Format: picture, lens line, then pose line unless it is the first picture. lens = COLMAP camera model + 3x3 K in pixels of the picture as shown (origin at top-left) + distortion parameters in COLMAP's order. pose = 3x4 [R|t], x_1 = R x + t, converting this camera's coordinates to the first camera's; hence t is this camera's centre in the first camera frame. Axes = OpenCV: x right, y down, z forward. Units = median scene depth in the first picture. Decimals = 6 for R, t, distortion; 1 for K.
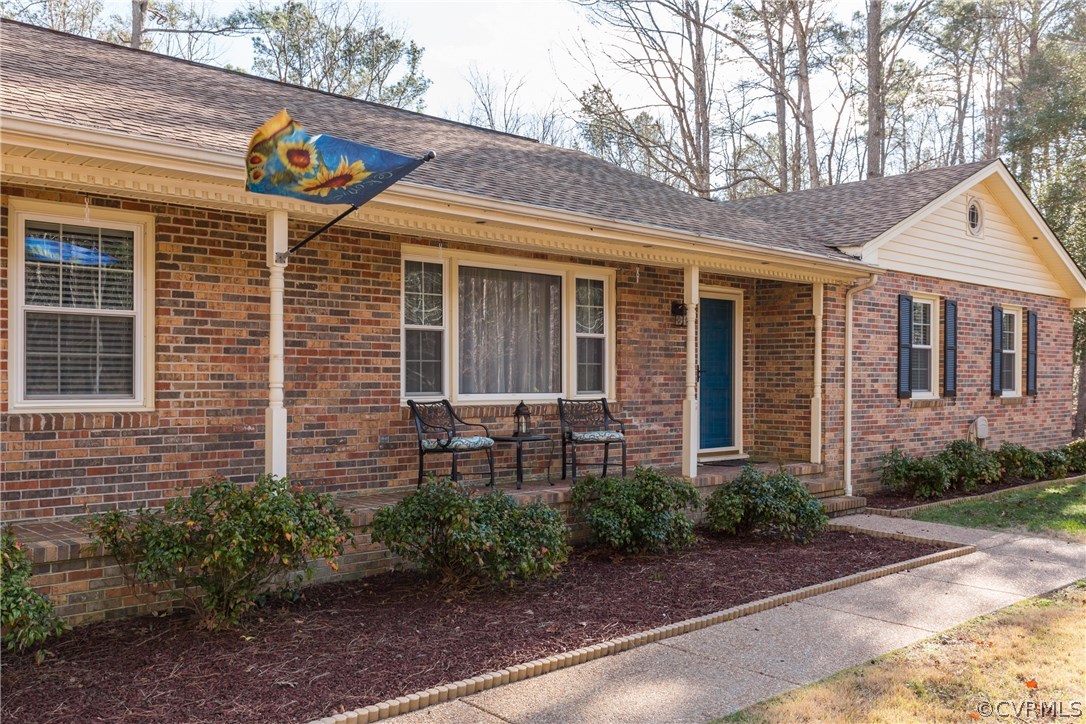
lens RADIAL K [[996.8, 0, 543.0], [0, 996.8, 362.0], [0, 0, 1]] dist [-0.000855, -0.001063]
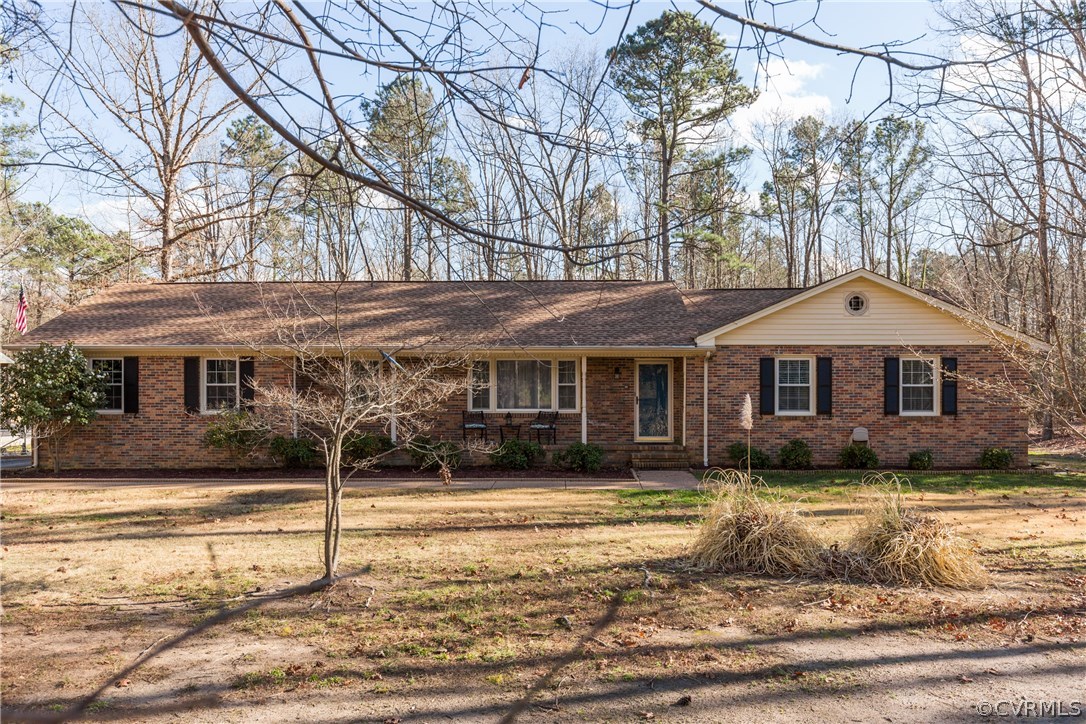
lens RADIAL K [[834.7, 0, 543.0], [0, 834.7, 362.0], [0, 0, 1]] dist [0.002029, 0.000389]
pose [[0.736715, -0.019852, -0.675912, 1.134963], [0.011627, 0.999793, -0.016691, -0.040231], [0.676103, 0.004437, 0.736794, -0.409521]]
